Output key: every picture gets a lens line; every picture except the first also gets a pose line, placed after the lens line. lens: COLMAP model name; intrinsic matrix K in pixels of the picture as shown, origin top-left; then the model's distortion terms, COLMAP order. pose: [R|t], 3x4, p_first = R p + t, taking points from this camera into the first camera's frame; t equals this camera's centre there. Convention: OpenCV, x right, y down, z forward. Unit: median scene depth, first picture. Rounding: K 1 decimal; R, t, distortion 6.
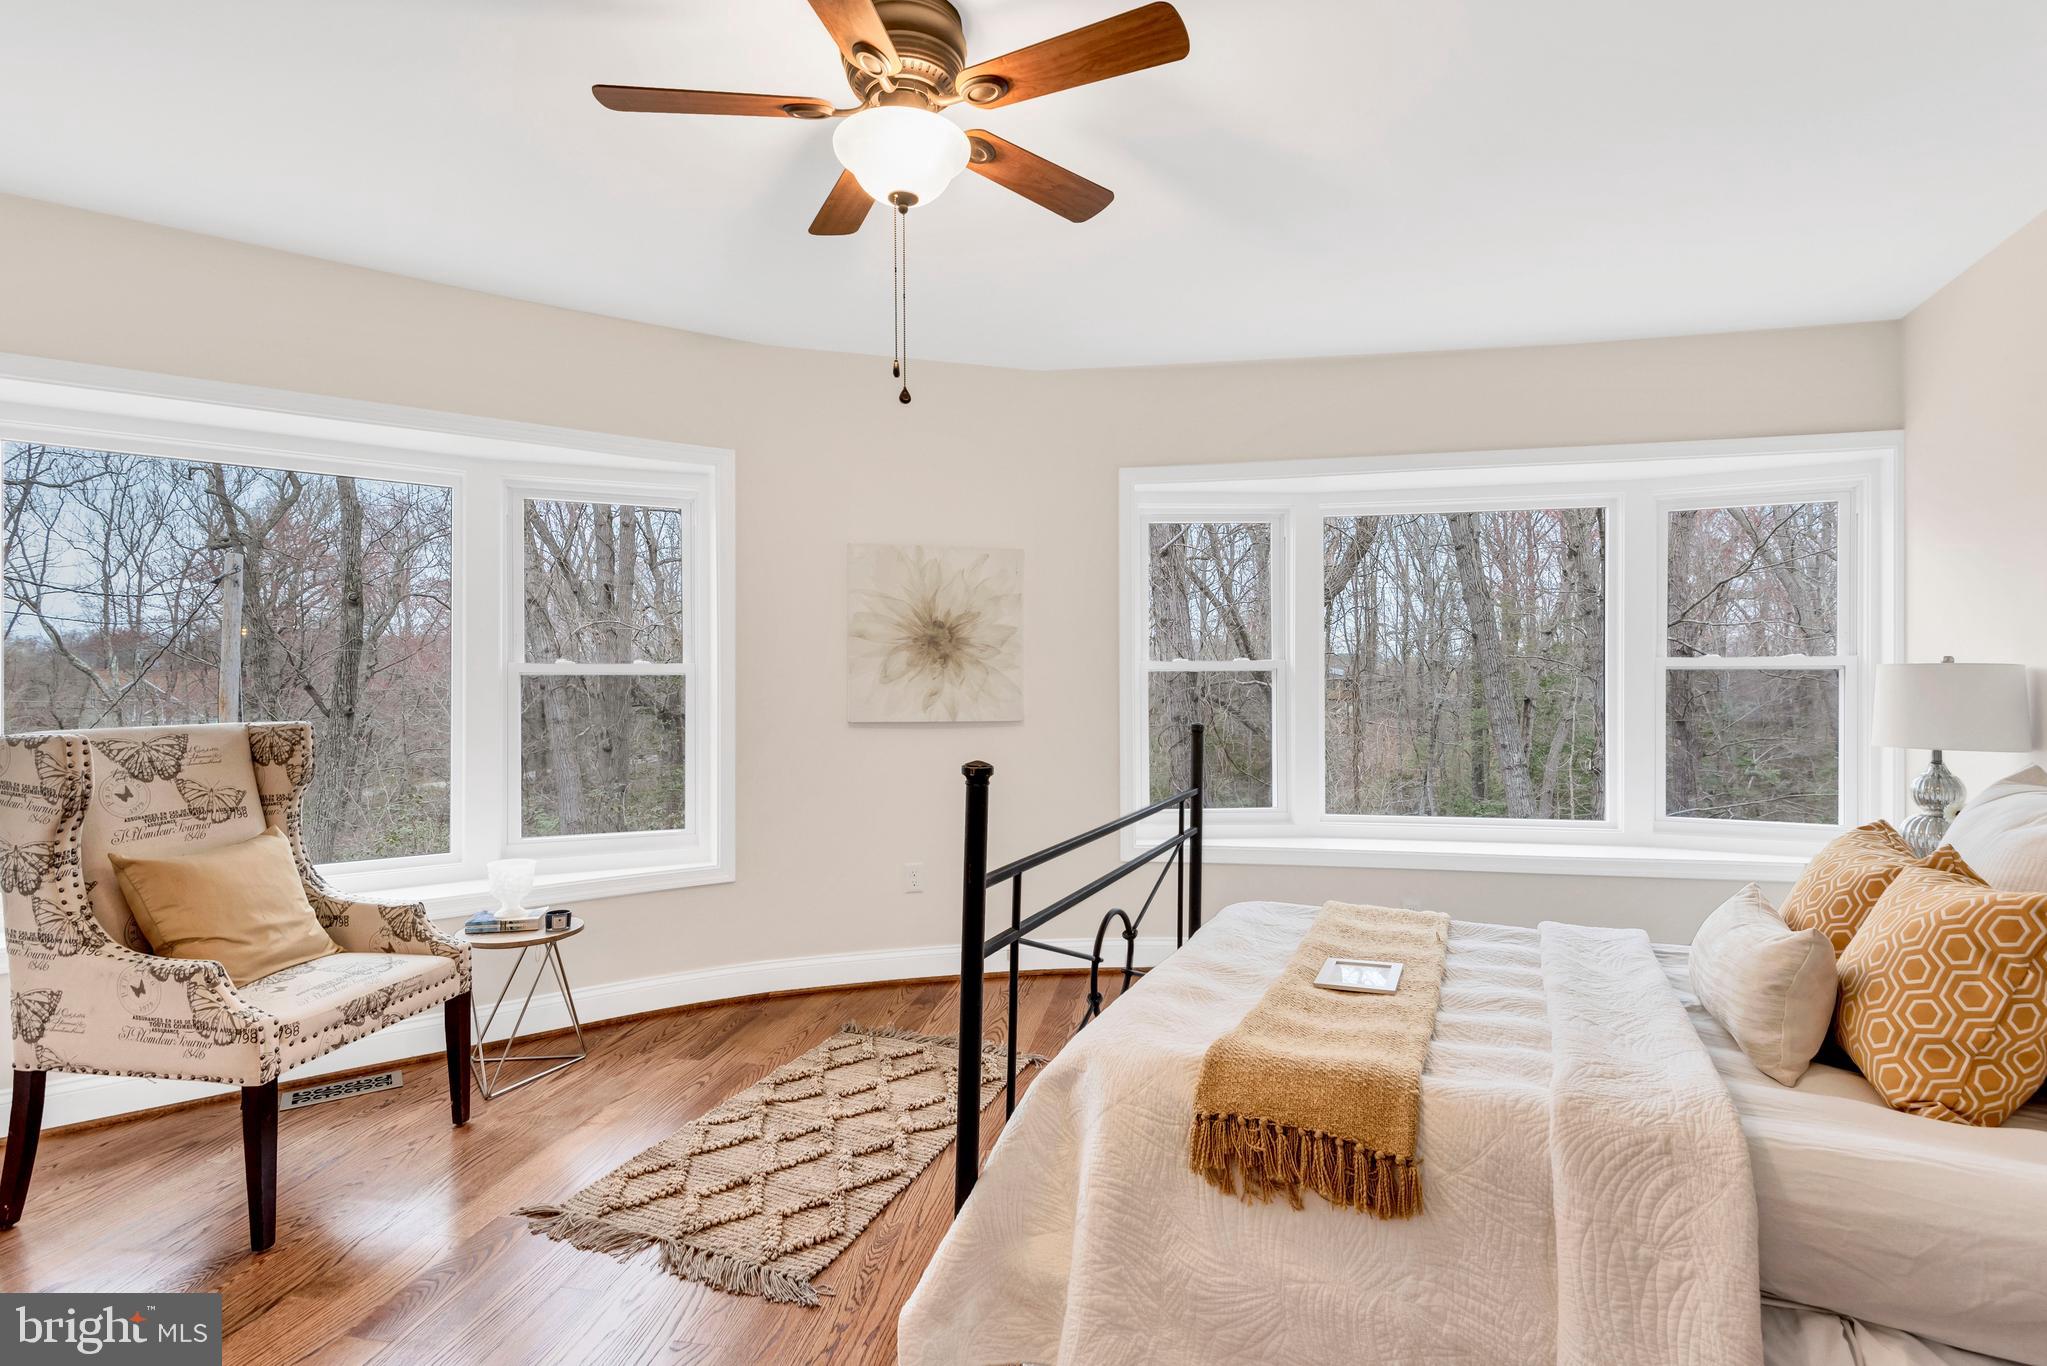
lens RADIAL K [[946.2, 0, 1023.5], [0, 946.2, 683.0], [0, 0, 1]] dist [0.020237, -0.000556]
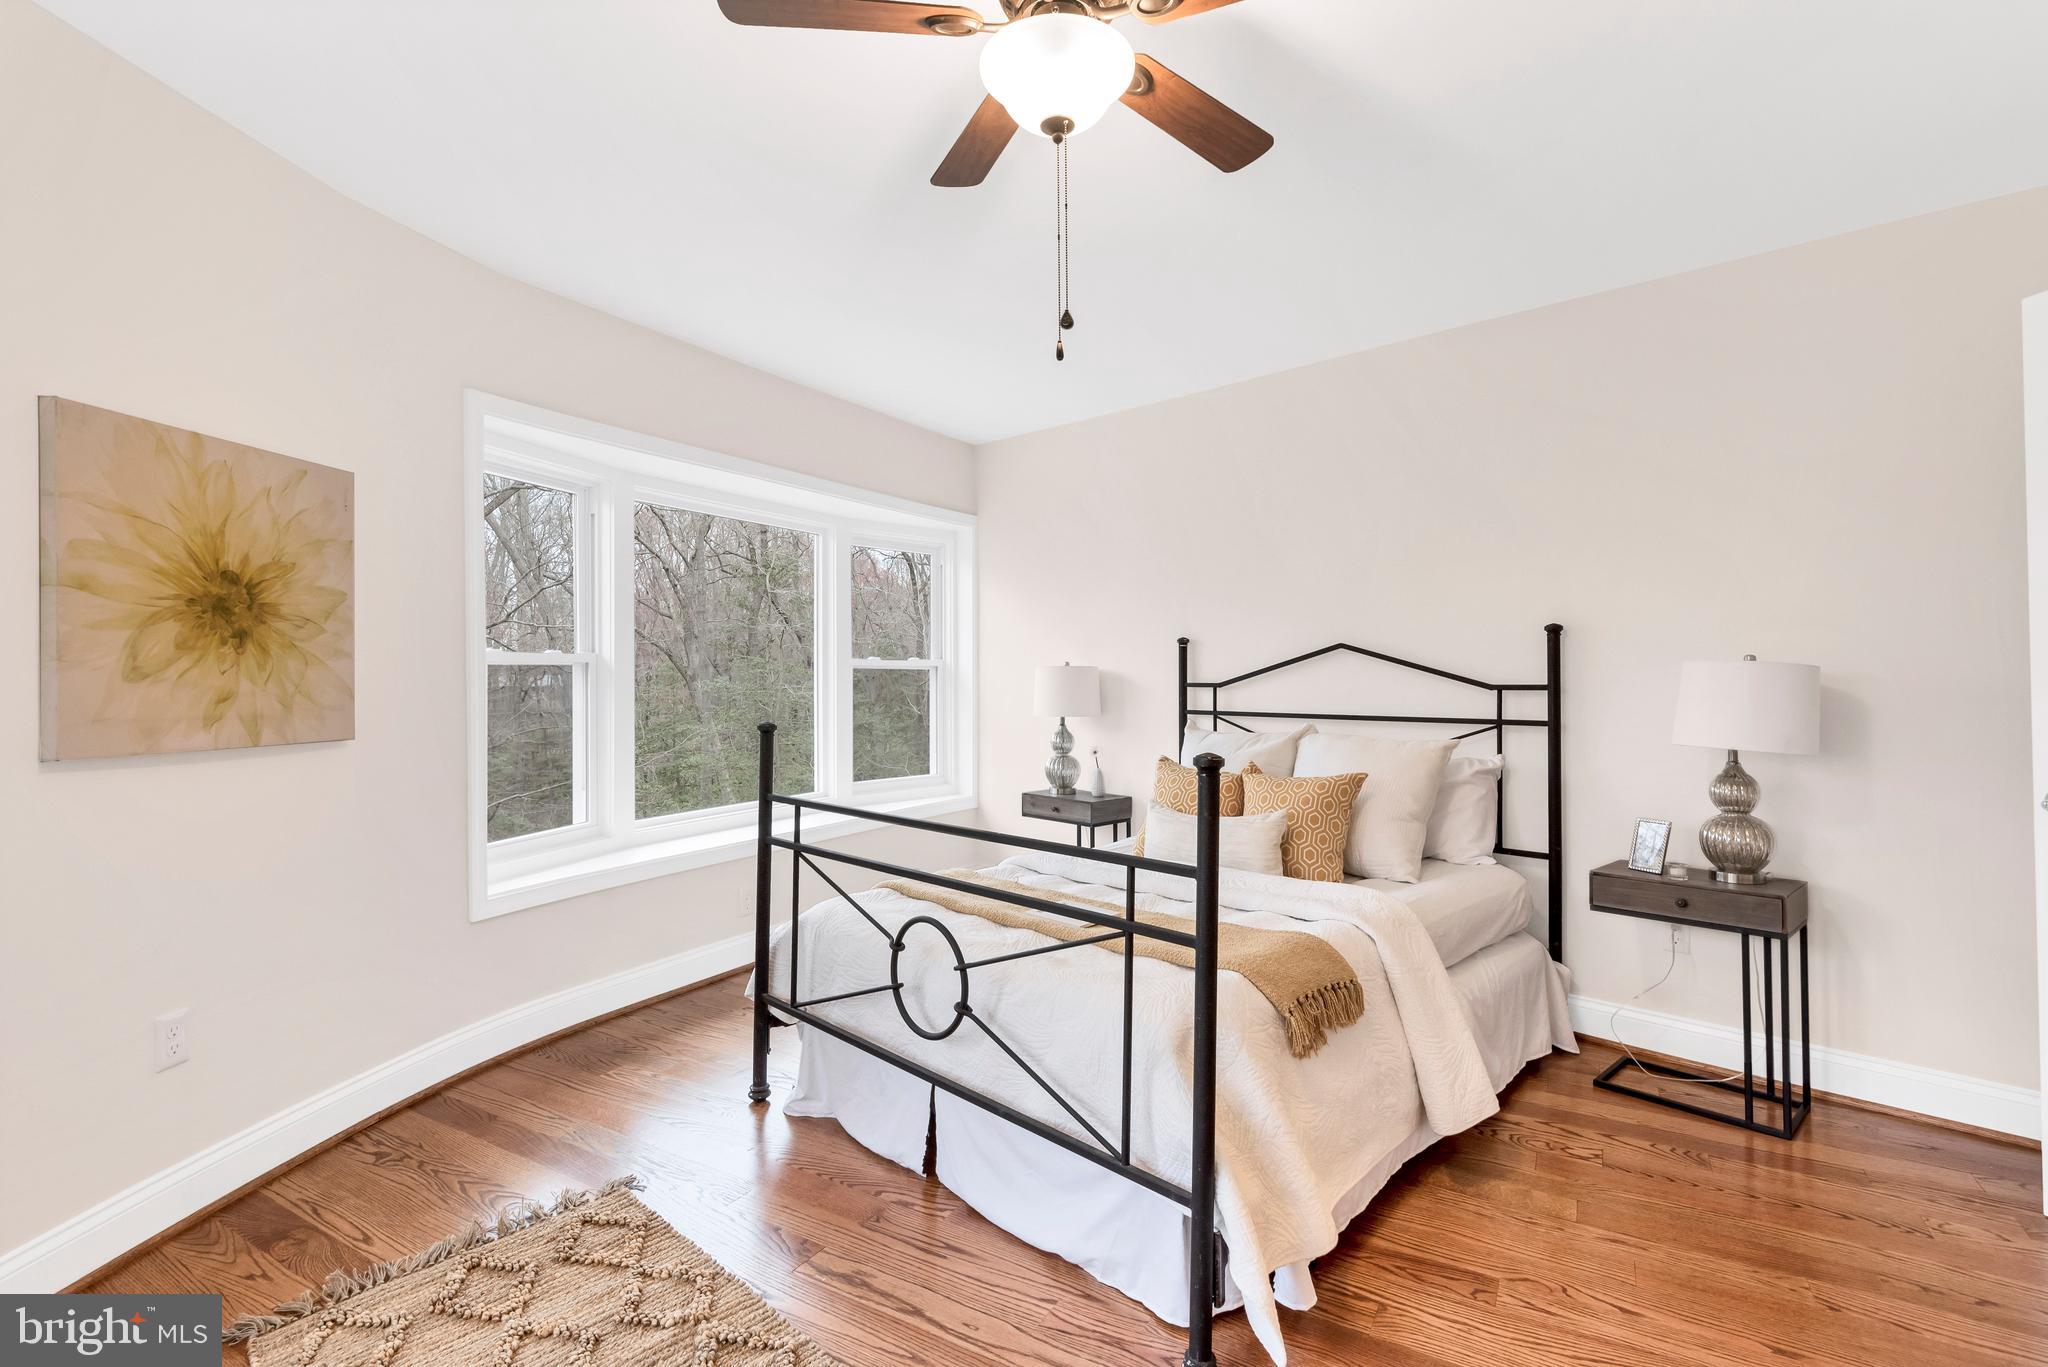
lens RADIAL K [[940.5, 0, 1019.6], [0, 940.5, 673.7], [0, 0, 1]] dist [-0.011787, -0.000275]
pose [[0.353565, 0.002488, 0.935407, -0.449985], [0.003981, 0.999983, -0.004165, 0.000439], [-0.935402, 0.005197, 0.353549, 0.359057]]
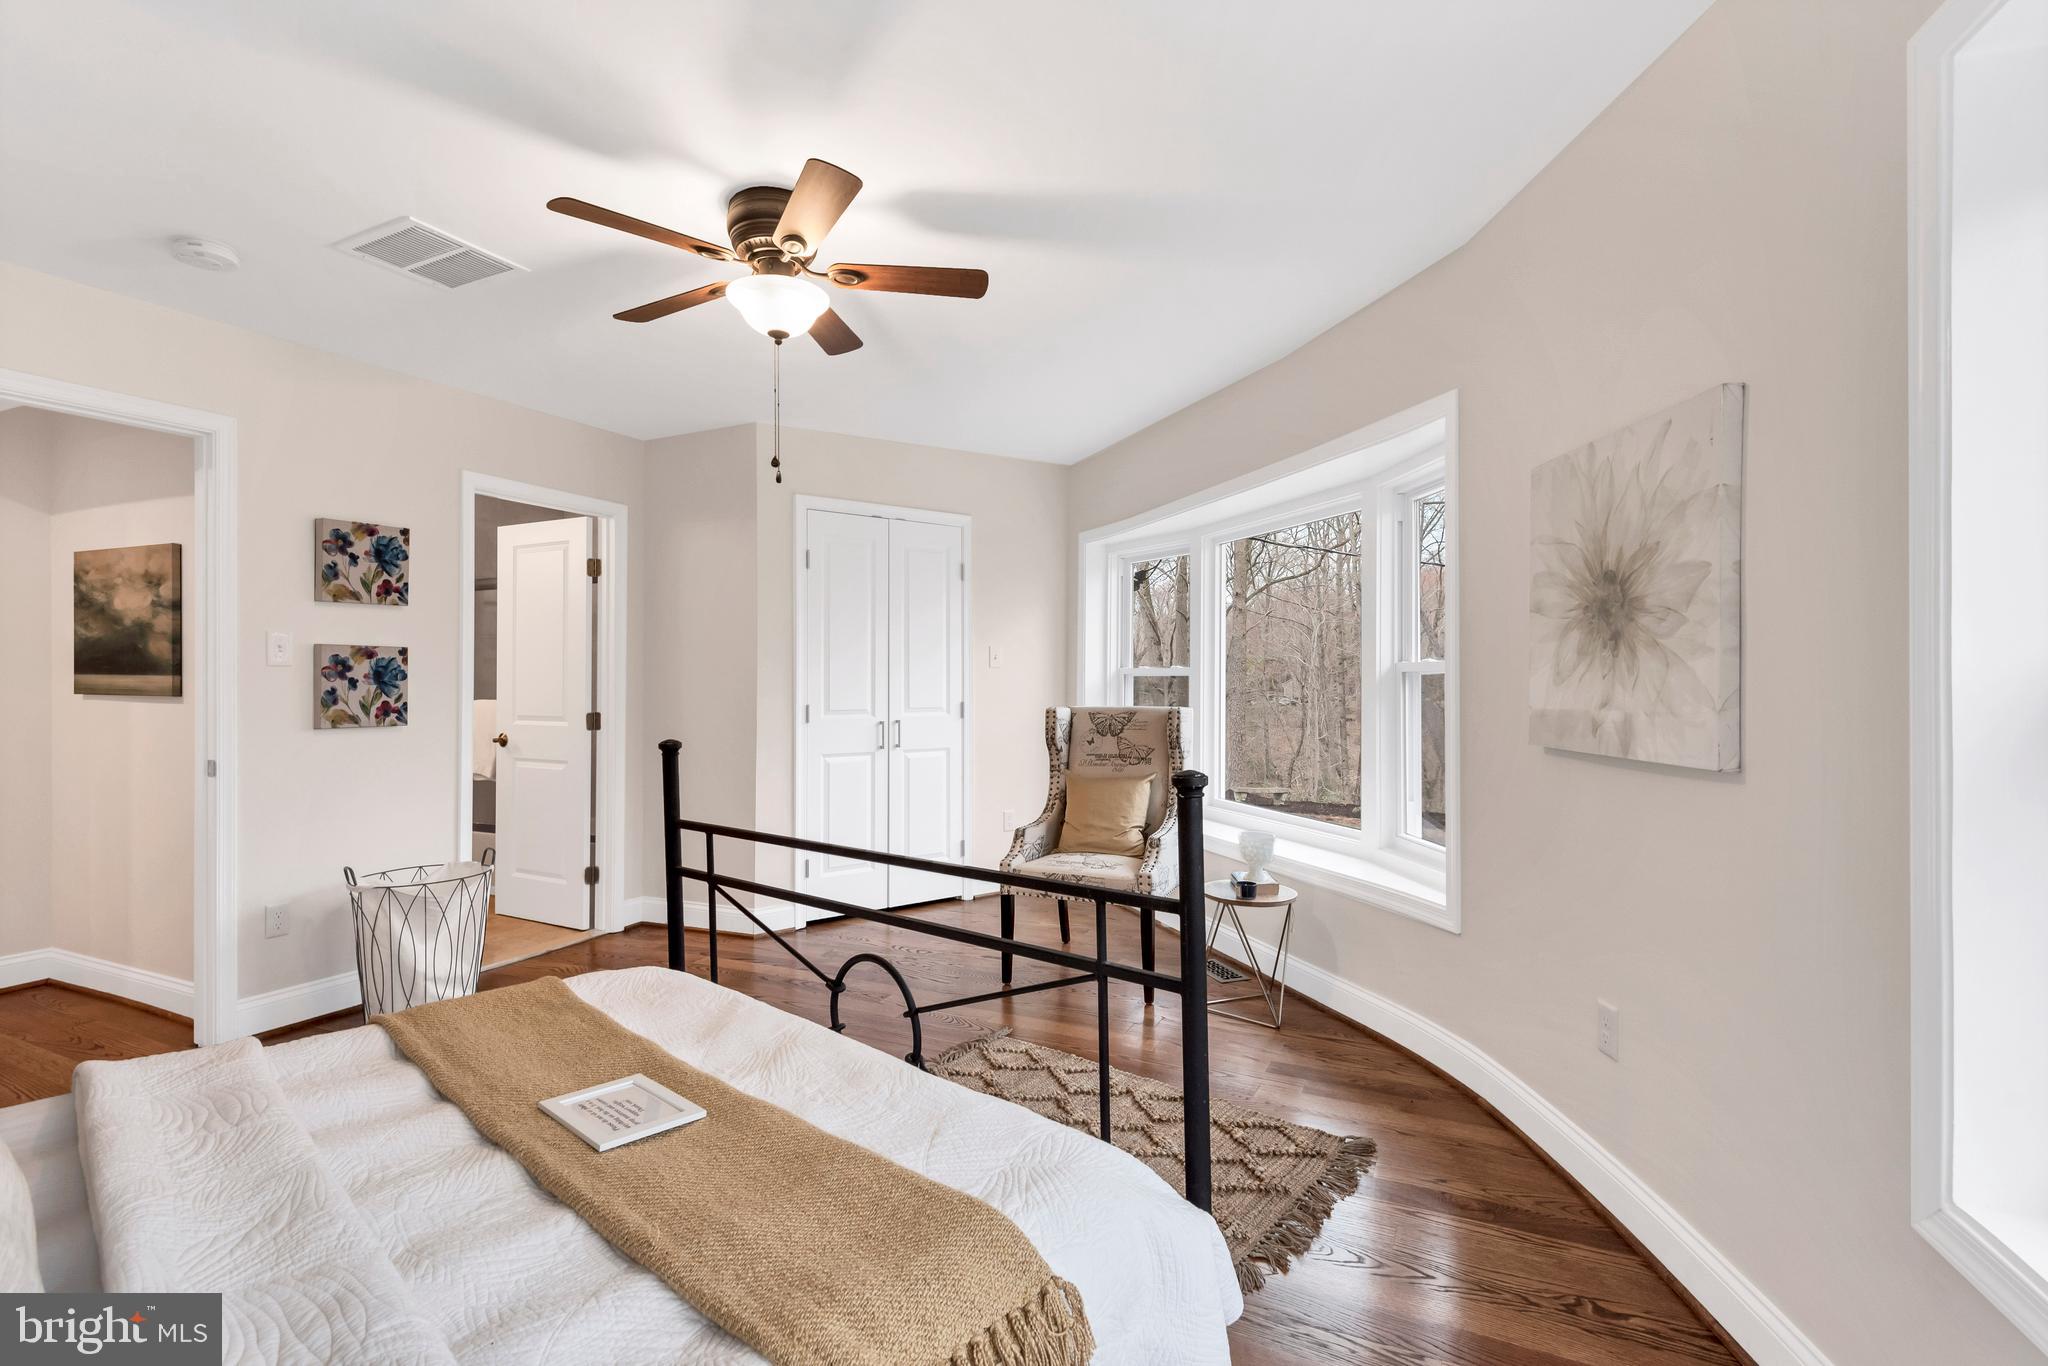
lens RADIAL K [[940.5, 0, 1019.6], [0, 940.5, 673.2], [0, 0, 1]] dist [-0.011787, -0.000275]
pose [[-0.274609, -0.003533, -0.961549, 0.524371], [0.004064, 0.999980, -0.004835, -0.005403], [0.961547, -0.005235, -0.274589, 0.826825]]
